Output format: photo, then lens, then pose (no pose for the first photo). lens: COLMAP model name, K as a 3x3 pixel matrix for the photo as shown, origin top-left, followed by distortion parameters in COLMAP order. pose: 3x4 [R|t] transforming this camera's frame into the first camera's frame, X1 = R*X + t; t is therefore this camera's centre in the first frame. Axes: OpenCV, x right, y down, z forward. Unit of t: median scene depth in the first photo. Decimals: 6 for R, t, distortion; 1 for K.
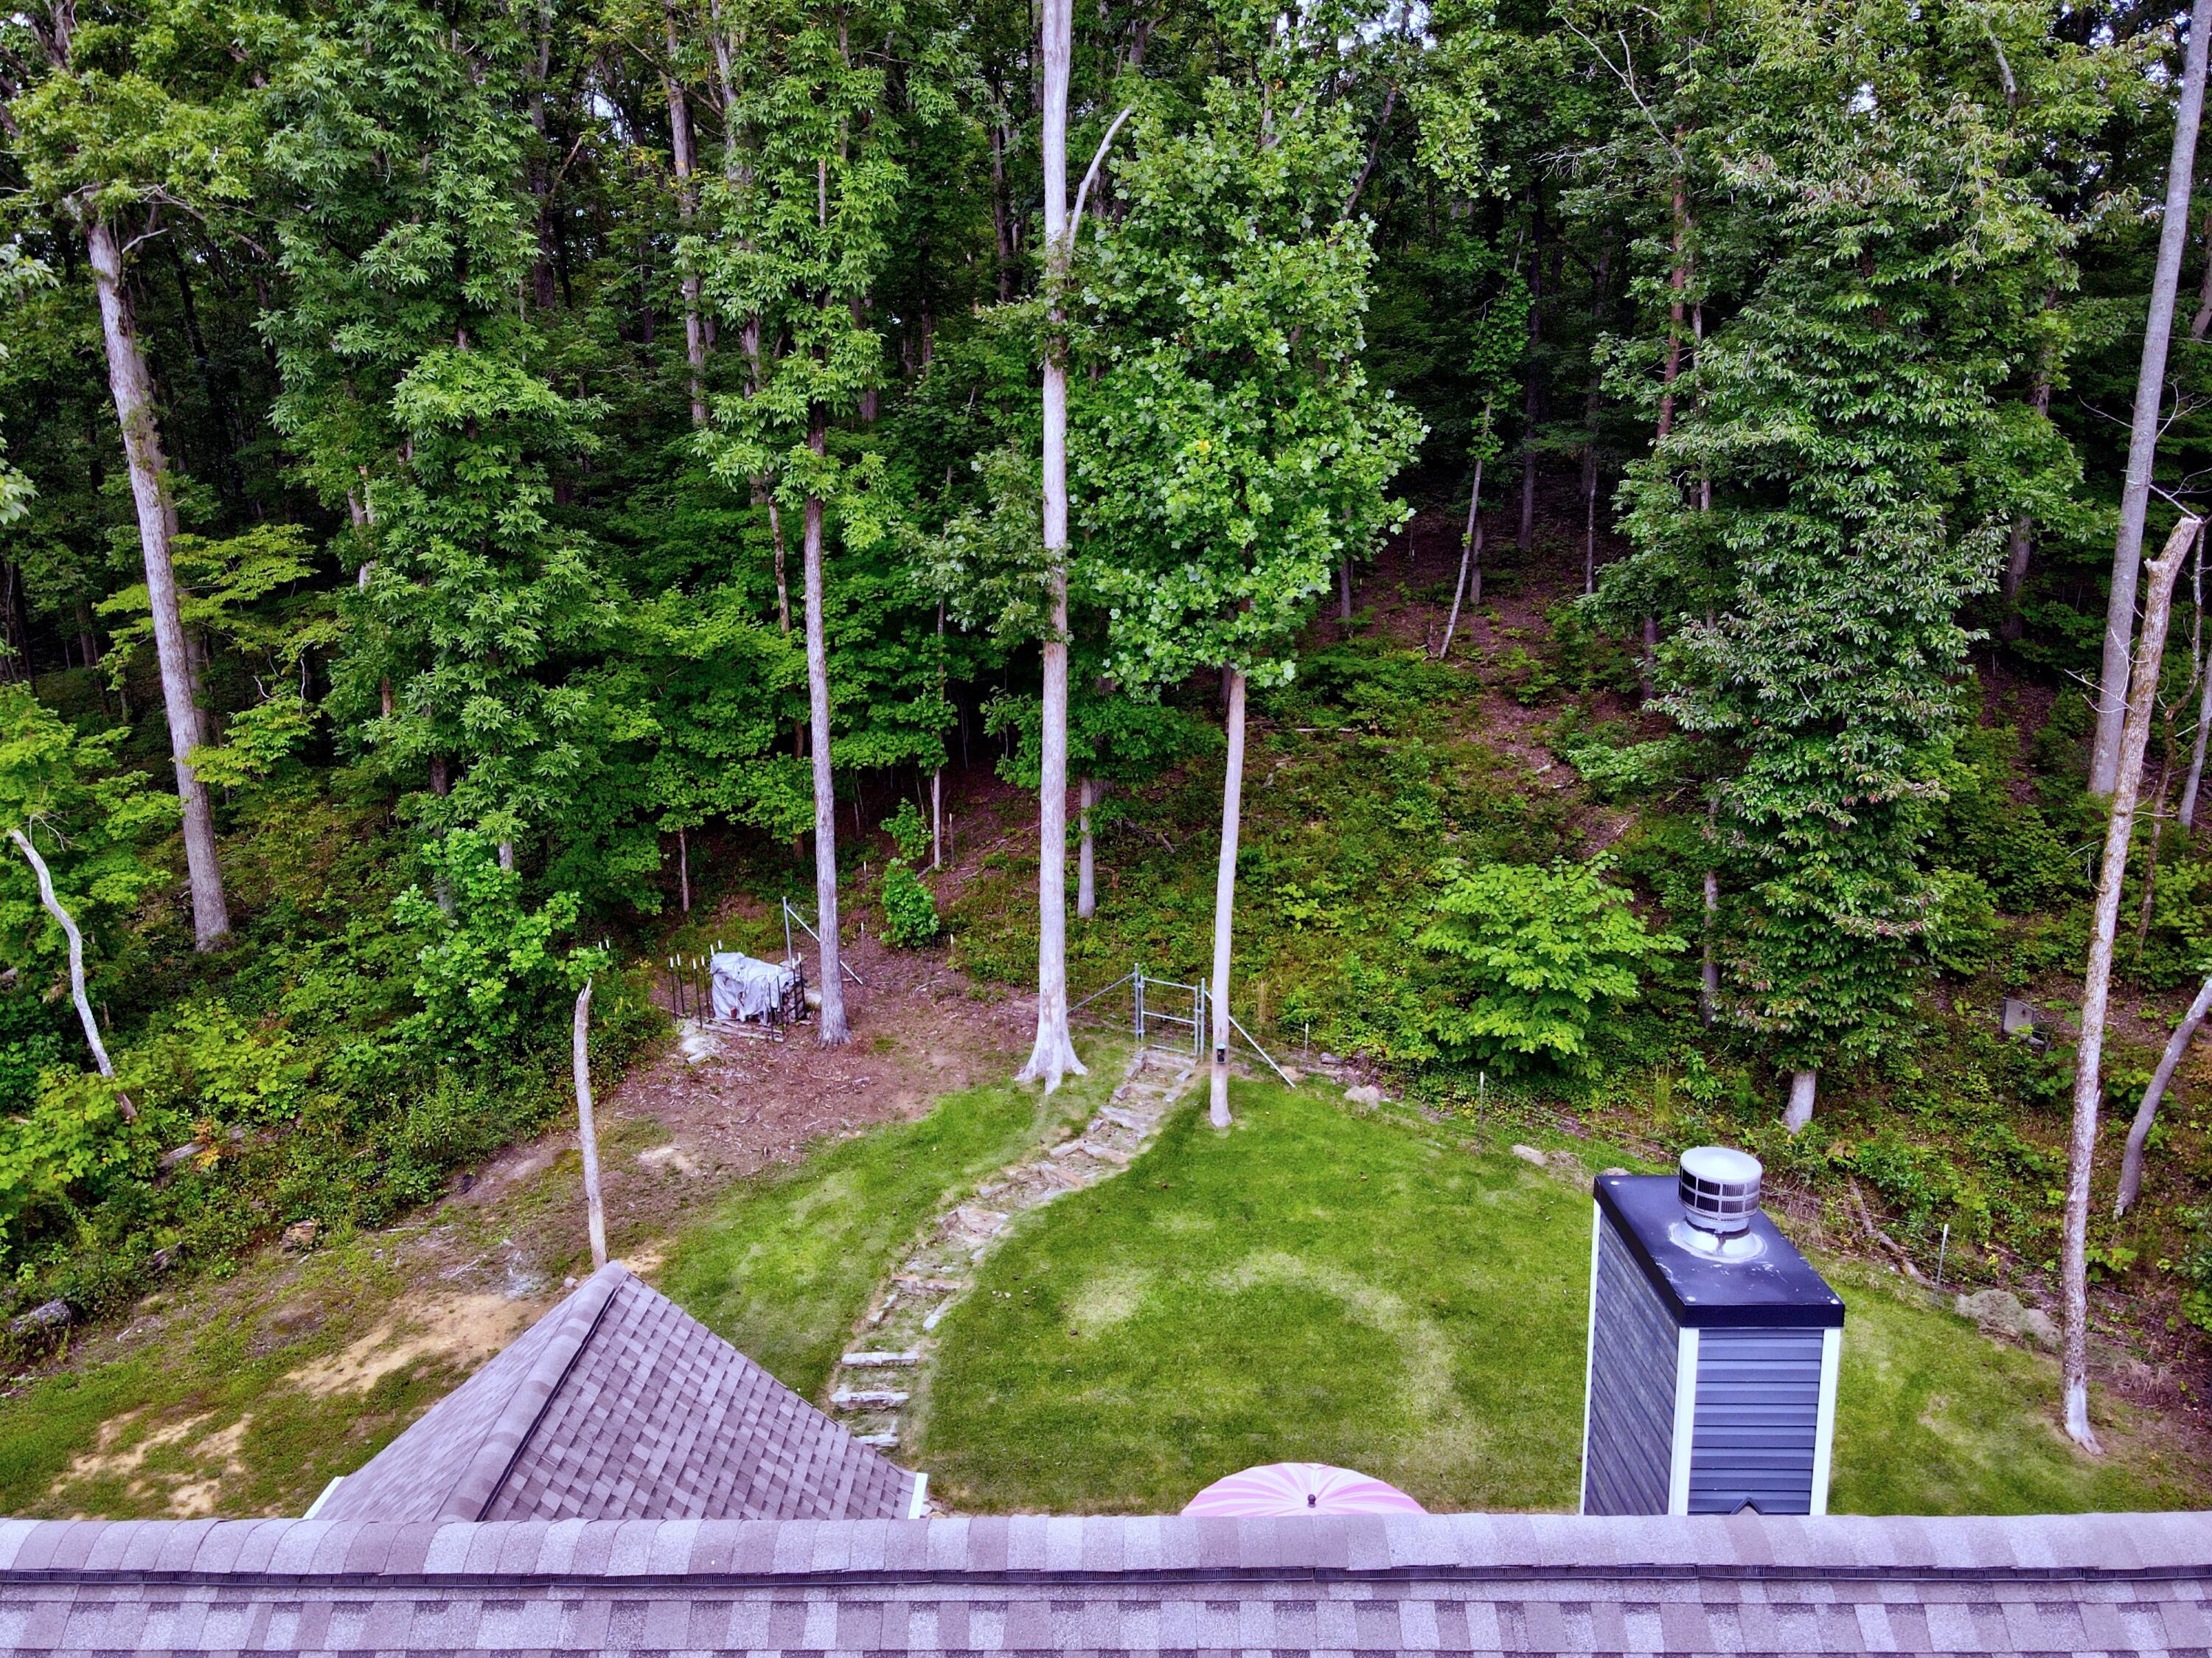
lens RADIAL K [[1619.3, 0, 1098.5], [0, 1619.3, 824.3], [0, 0, 1]] dist [0.018040, -0.000511]
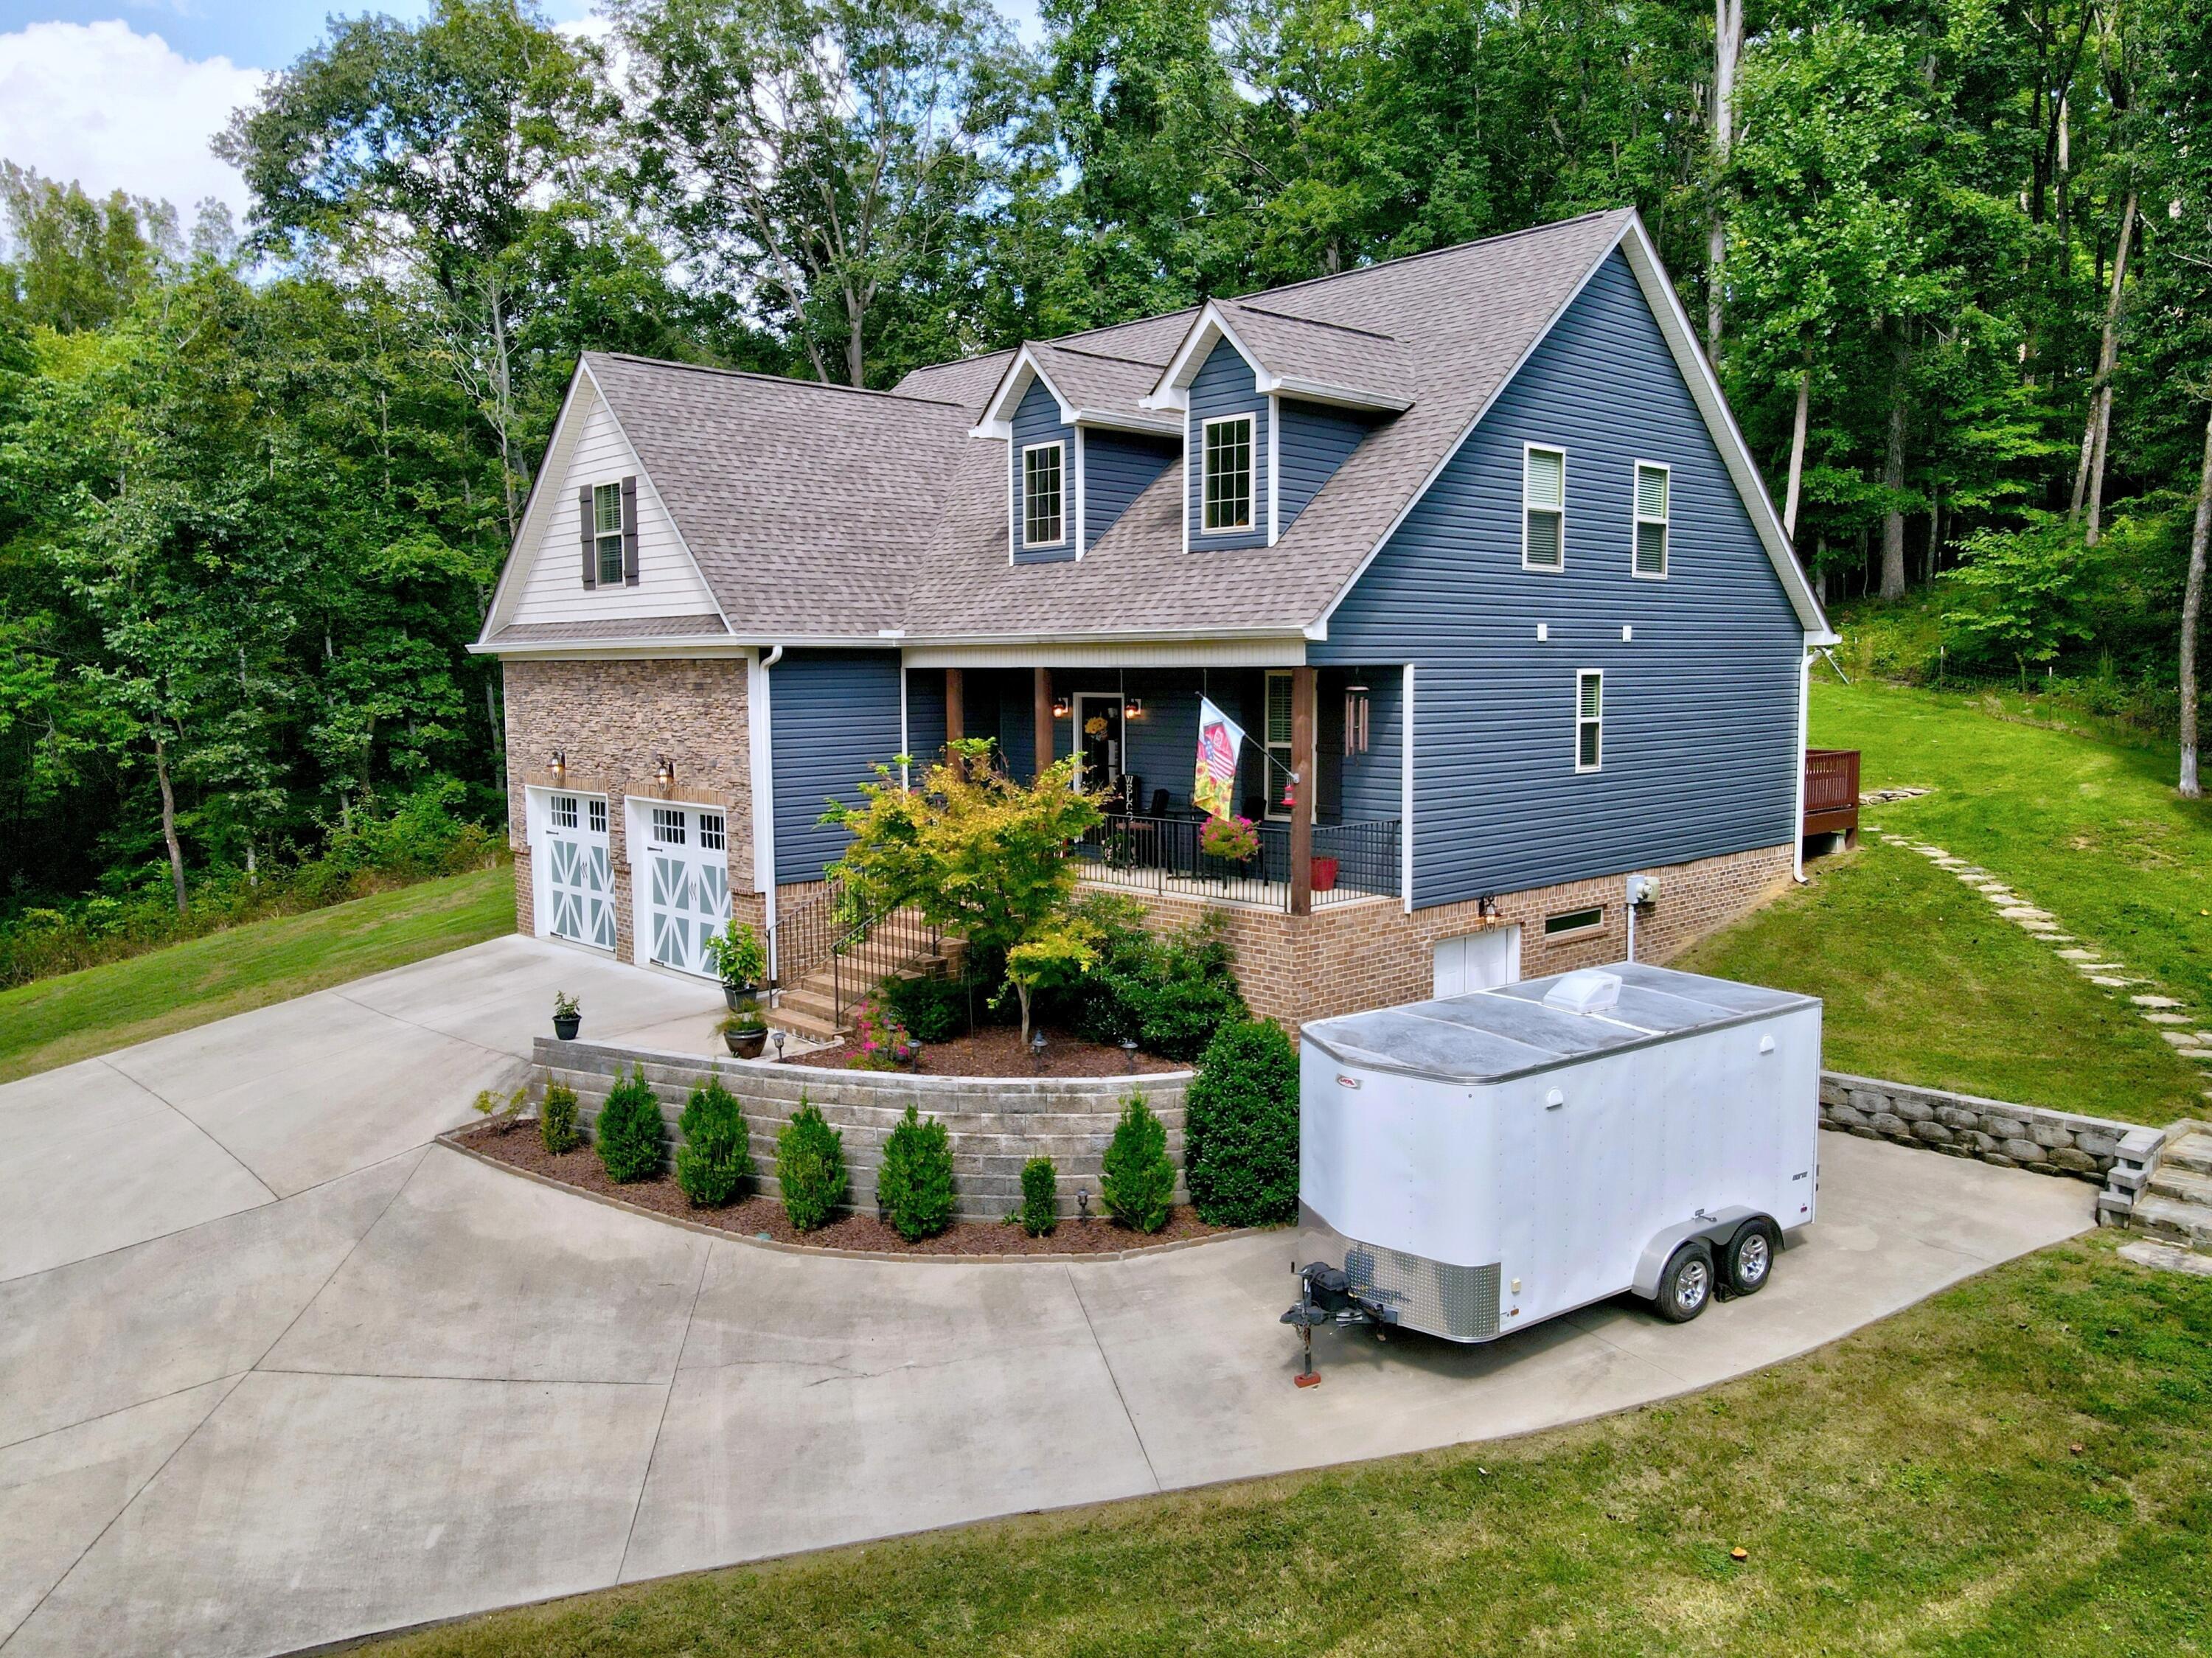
lens RADIAL K [[1619.3, 0, 1098.1], [0, 1619.3, 819.0], [0, 0, 1]] dist [0.018040, -0.000511]
pose [[0.686851, 0.069493, -0.723469, 0.769327], [-0.147083, 0.988112, -0.044725, 0.476209], [0.711760, 0.137129, 0.688907, -0.507561]]
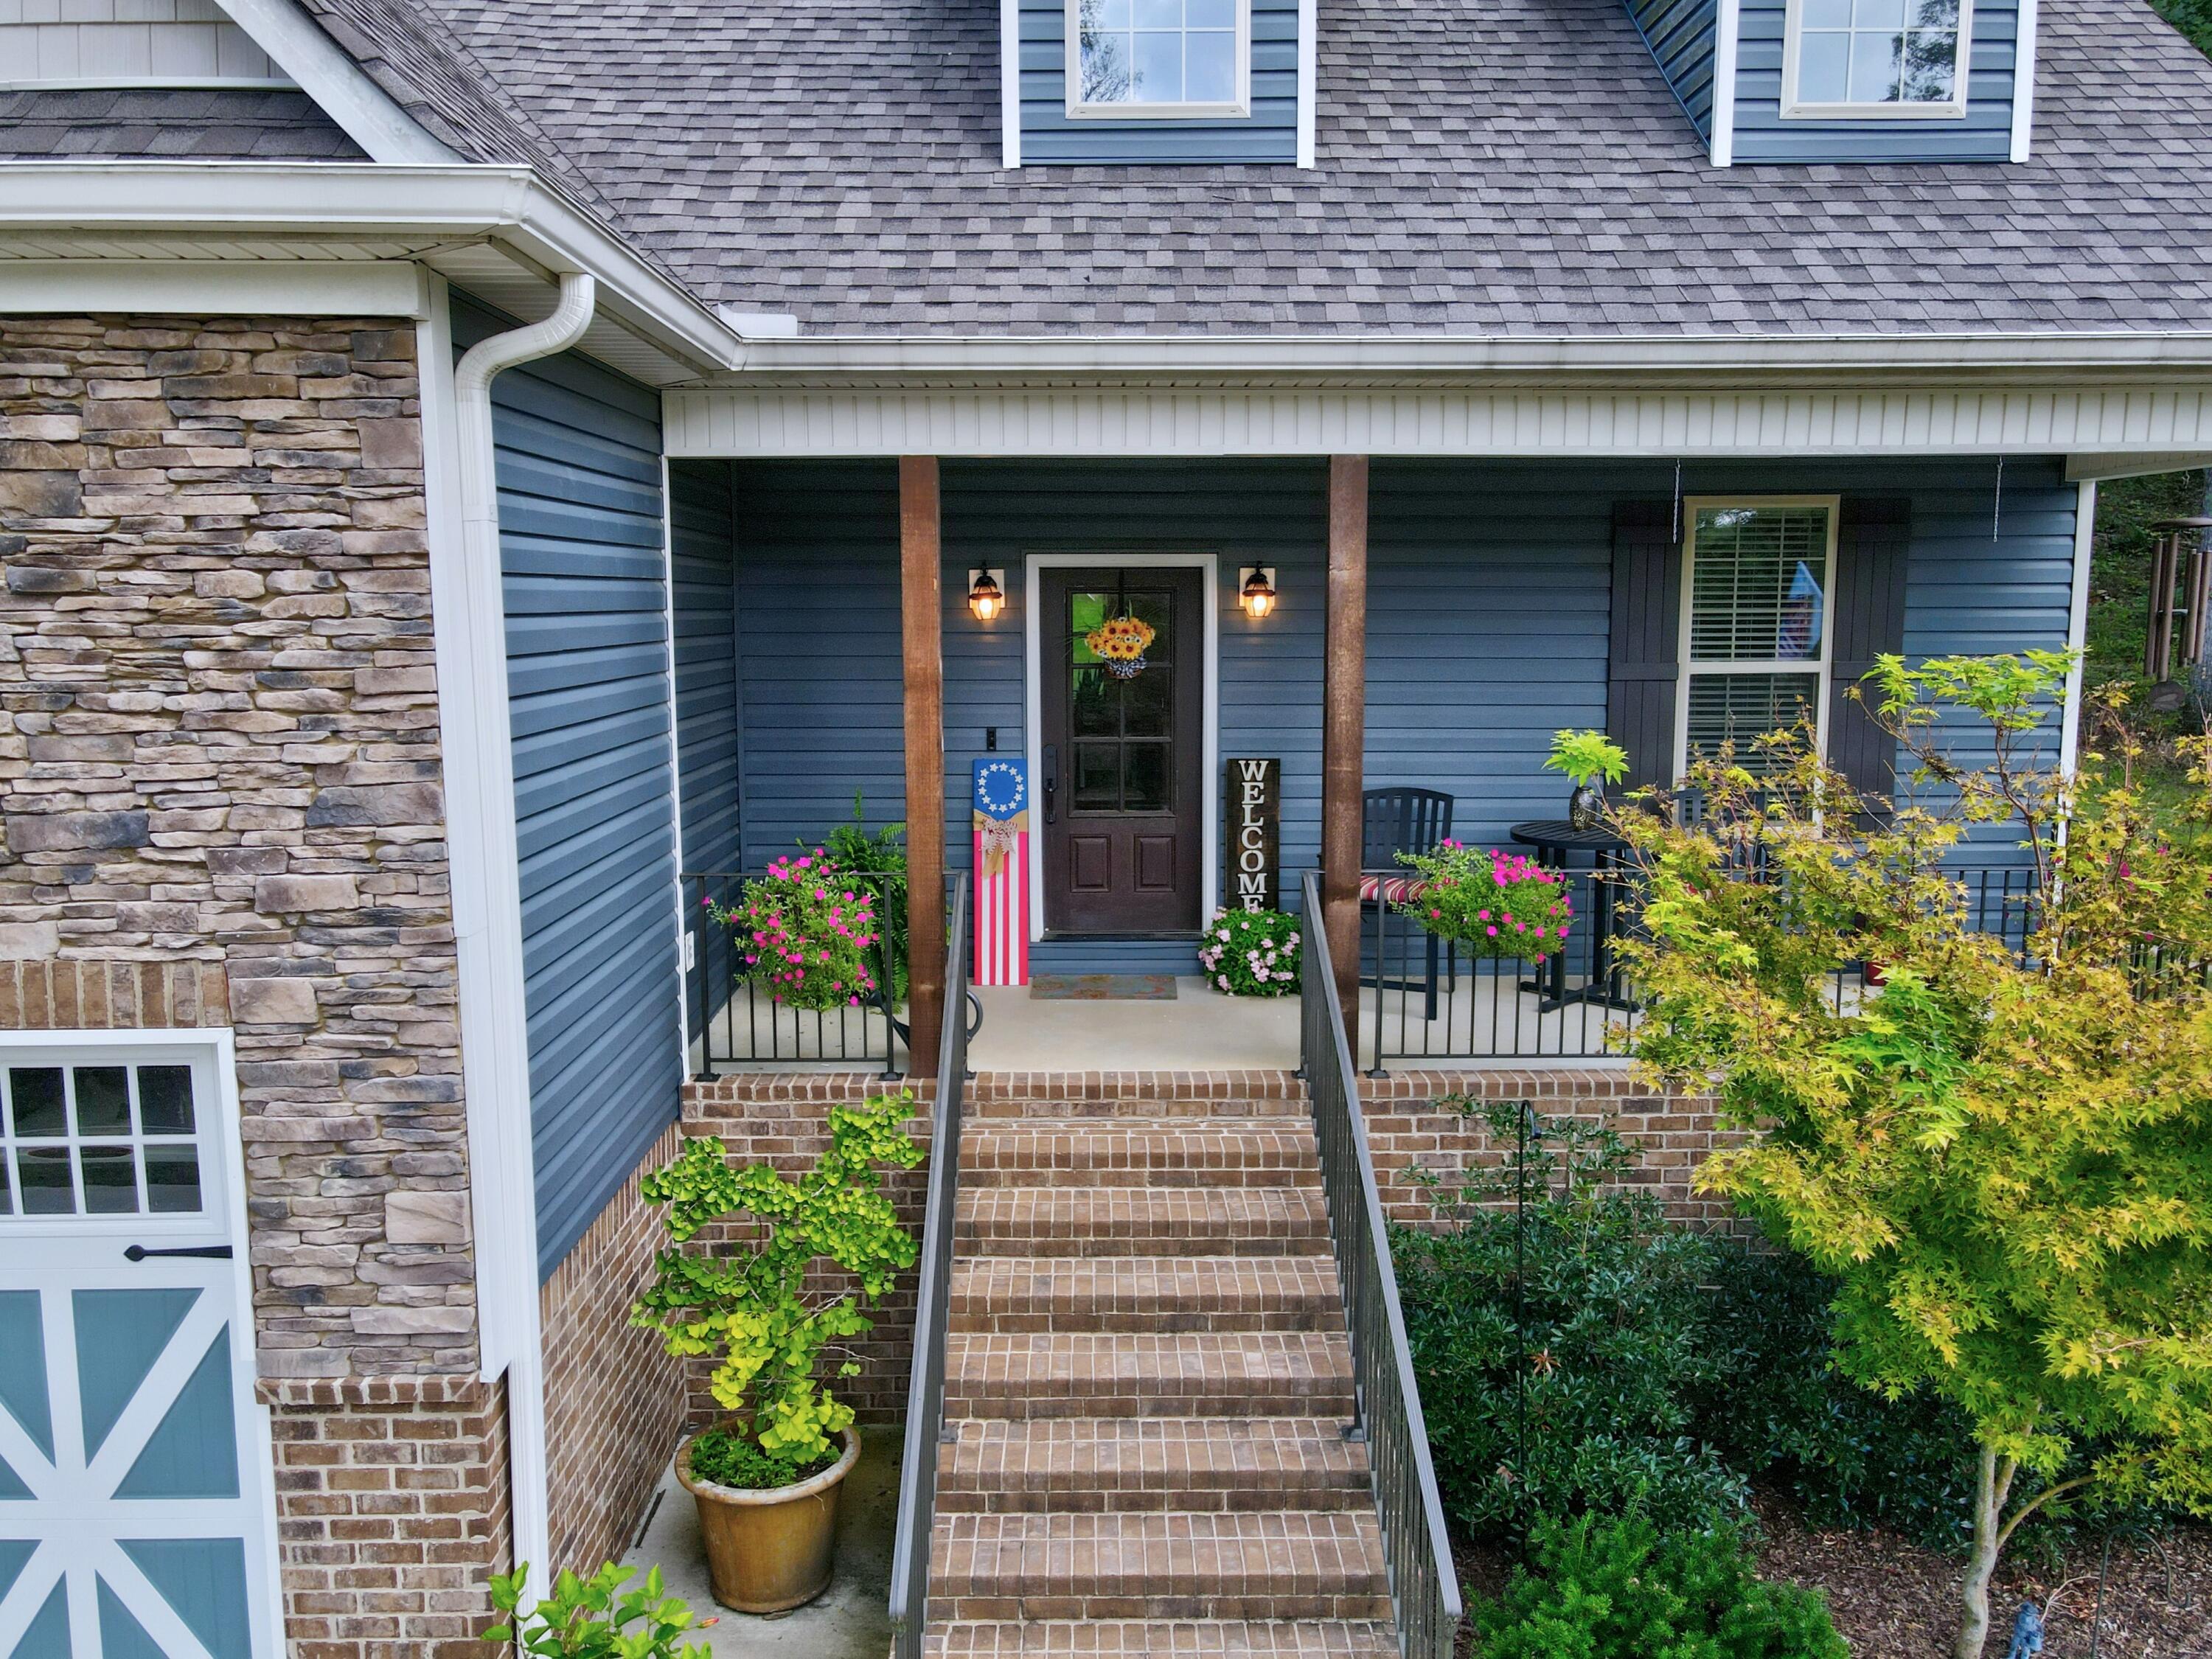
lens RADIAL K [[1619.5, 0, 1107.0], [0, 1619.5, 835.9], [0, 0, 1]] dist [0.018040, -0.000511]
pose [[0.999780, -0.000329, 0.020960, 0.109516], [0.001739, 0.997733, -0.067270, 0.451259], [-0.020890, 0.067292, 0.997515, -0.246408]]
